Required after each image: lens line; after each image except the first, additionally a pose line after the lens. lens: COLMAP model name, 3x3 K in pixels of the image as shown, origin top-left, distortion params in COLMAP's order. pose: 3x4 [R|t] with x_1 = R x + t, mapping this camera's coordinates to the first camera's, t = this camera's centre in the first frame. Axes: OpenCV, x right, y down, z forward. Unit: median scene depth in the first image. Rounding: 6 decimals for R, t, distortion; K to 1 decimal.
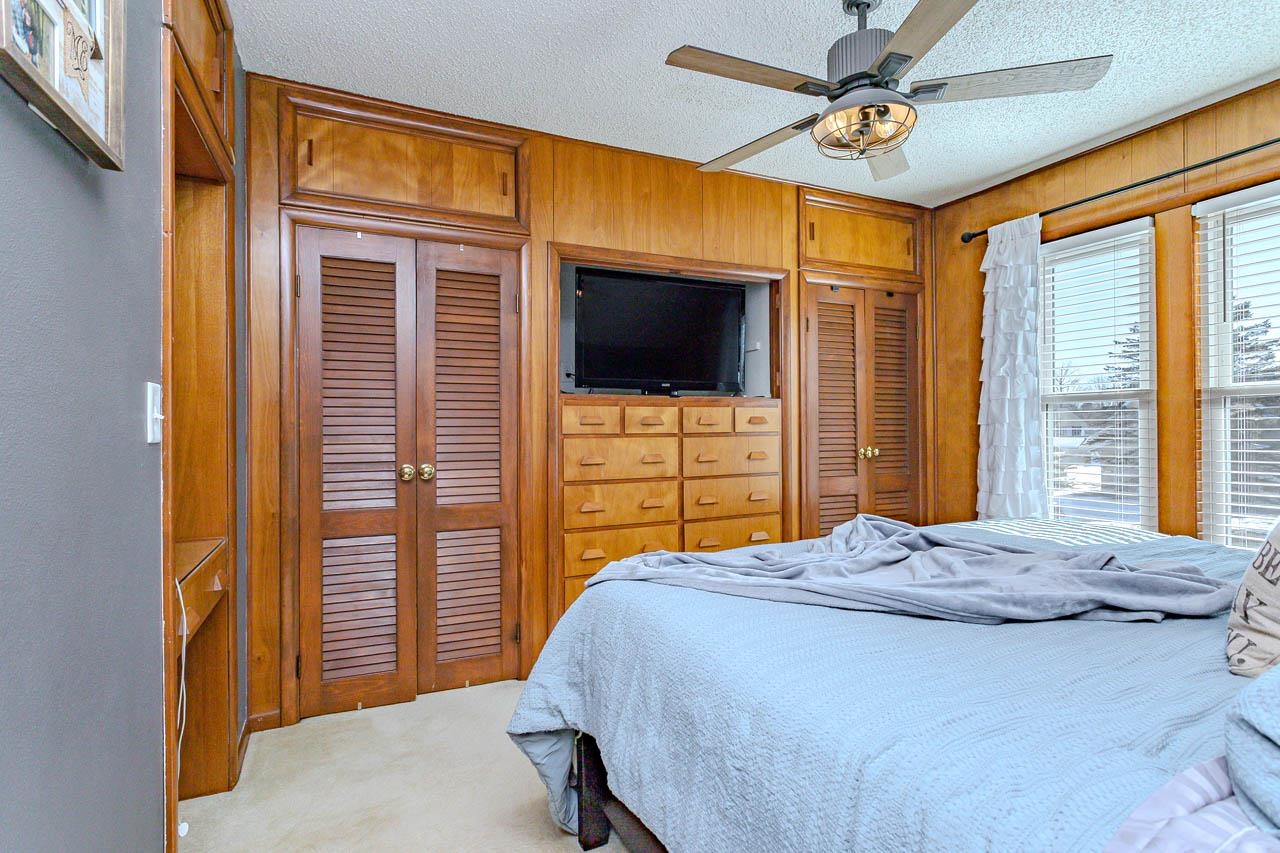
lens RADIAL K [[623.9, 0, 600.7], [0, 623.9, 424.3], [0, 0, 1]] dist [0.000577, 0.001502]
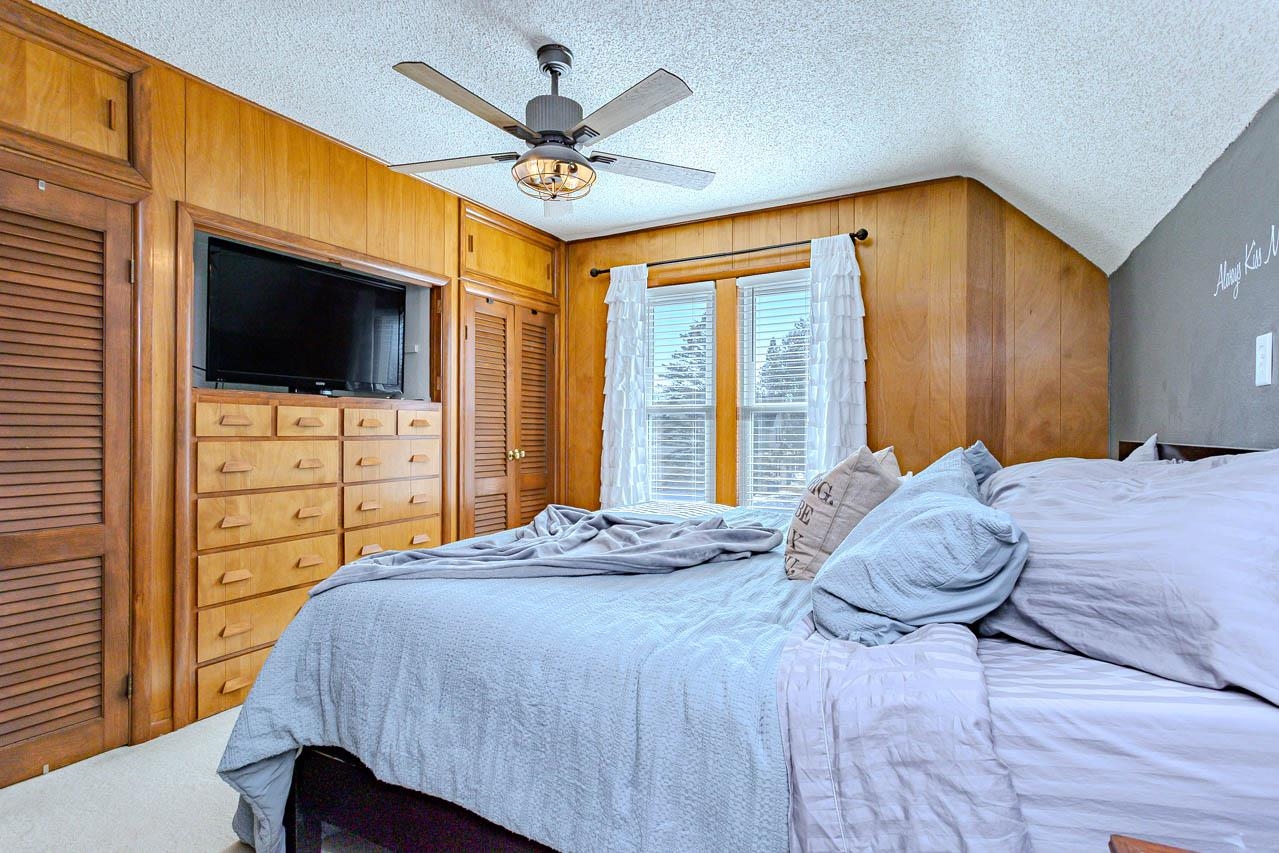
lens RADIAL K [[638.1, 0, 636.9], [0, 638.1, 432.6], [0, 0, 1]] dist [0.002847, 0.001546]
pose [[0.800776, 0.007005, 0.598923, -0.095892], [-0.011169, 0.999932, 0.003238, 0.001070], [-0.598860, -0.009282, 0.800800, -0.033531]]
